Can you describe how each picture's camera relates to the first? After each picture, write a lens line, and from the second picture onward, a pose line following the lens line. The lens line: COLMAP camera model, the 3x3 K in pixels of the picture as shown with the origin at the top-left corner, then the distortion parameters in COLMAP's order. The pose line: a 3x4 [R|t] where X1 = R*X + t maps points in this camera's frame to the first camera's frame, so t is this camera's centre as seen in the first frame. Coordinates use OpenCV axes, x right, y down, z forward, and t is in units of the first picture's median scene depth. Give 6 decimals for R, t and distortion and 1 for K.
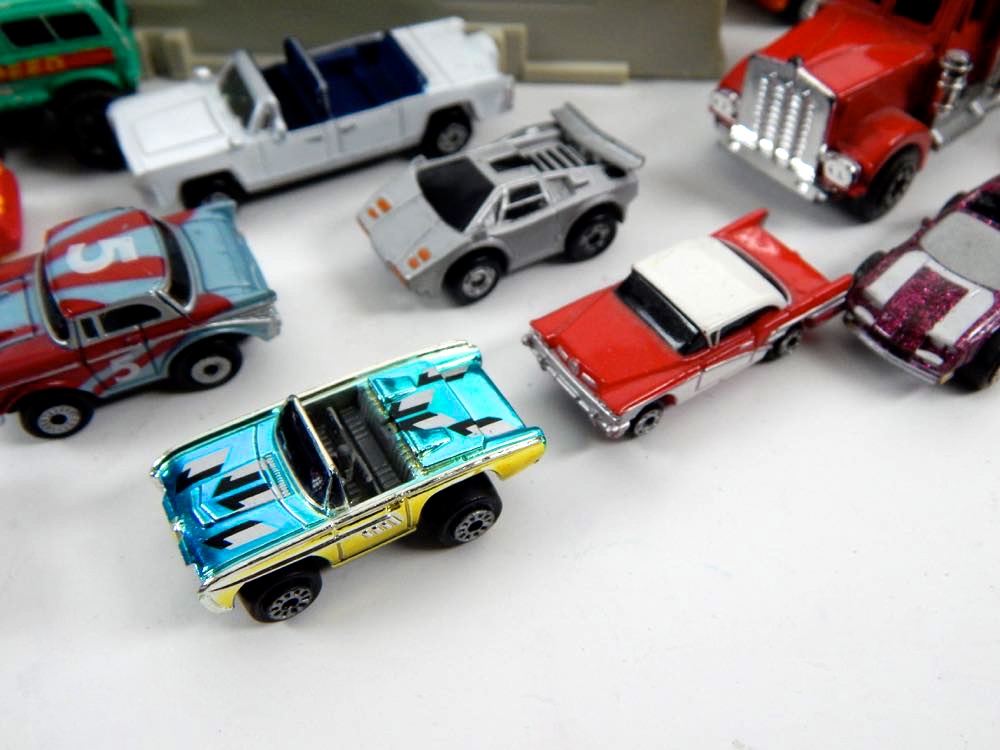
lens RADIAL K [[982.7, 0, 500.0], [0, 982.7, 375.0], [0, 0, 1]] dist [-0.019773, -0.034090]
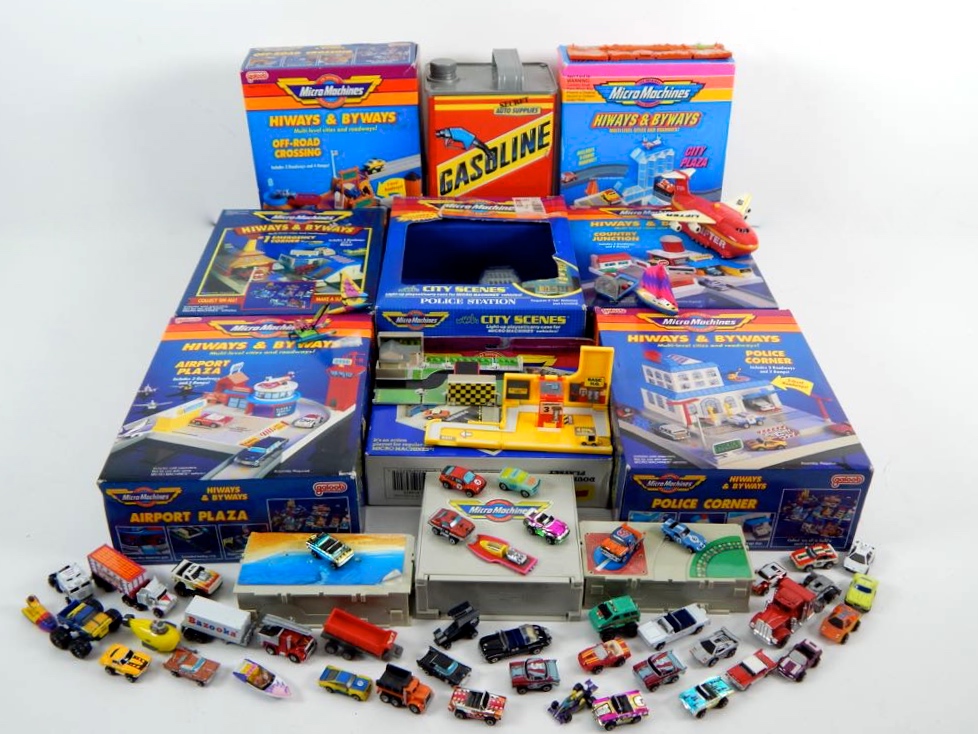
lens RADIAL K [[1007.0, 0, 489.0], [0, 1007.0, 367.0], [0, 0, 1]] dist [0.018180, 0.008681]
pose [[0.999515, -0.003737, 0.030913, -1.439755], [0.011689, 0.965197, -0.261261, -0.225358], [-0.028861, 0.261496, 0.964773, -4.871046]]
